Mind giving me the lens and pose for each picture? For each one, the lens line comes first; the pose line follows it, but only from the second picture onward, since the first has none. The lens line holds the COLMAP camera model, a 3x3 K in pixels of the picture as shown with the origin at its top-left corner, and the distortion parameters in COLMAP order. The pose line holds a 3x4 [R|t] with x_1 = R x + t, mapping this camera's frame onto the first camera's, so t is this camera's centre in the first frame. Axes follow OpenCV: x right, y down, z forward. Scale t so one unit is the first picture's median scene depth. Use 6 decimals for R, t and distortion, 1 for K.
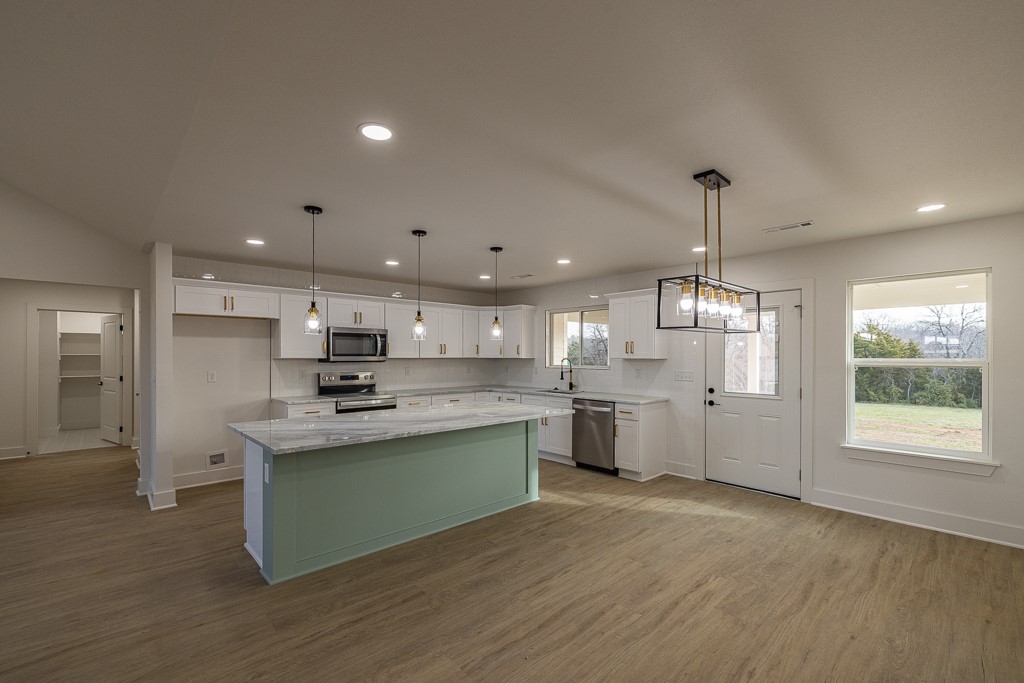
lens RADIAL K [[439.1, 0, 503.3], [0, 439.1, 359.8], [0, 0, 1]] dist [0.000165, 0.000164]
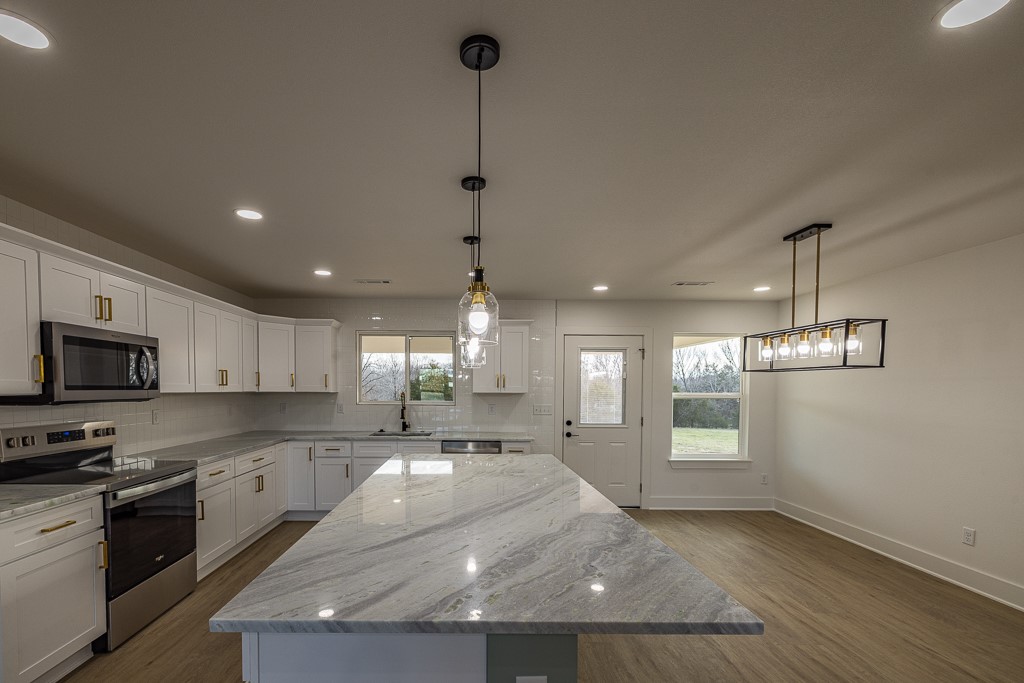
lens RADIAL K [[449.3, 0, 468.8], [0, 449.3, 406.7], [0, 0, 1]] dist [0.004182, -0.000360]
pose [[0.675190, -0.026029, 0.737185, -0.540394], [0.002142, 0.999442, 0.033327, -0.006405], [-0.737641, -0.020923, 0.674869, 0.490358]]
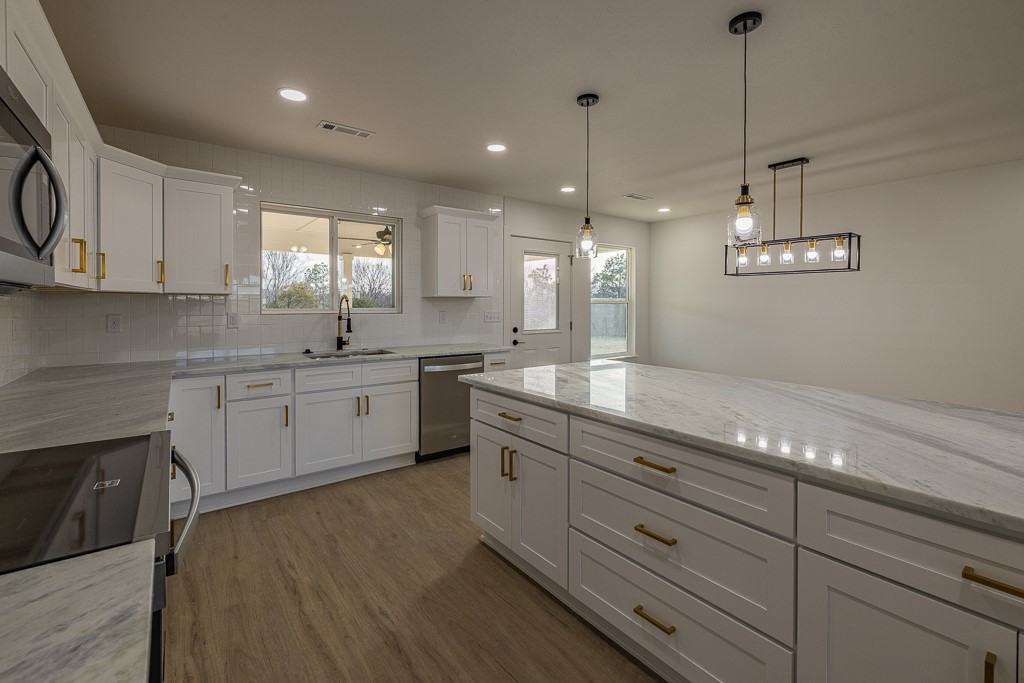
lens RADIAL K [[449.3, 0, 497.6], [0, 449.3, 313.6], [0, 0, 1]] dist [0.004182, -0.000360]
pose [[0.105524, -0.017268, 0.994267, -0.596650], [0.011254, 0.999806, 0.016170, 0.017821], [-0.994353, 0.009484, 0.105698, 1.026114]]
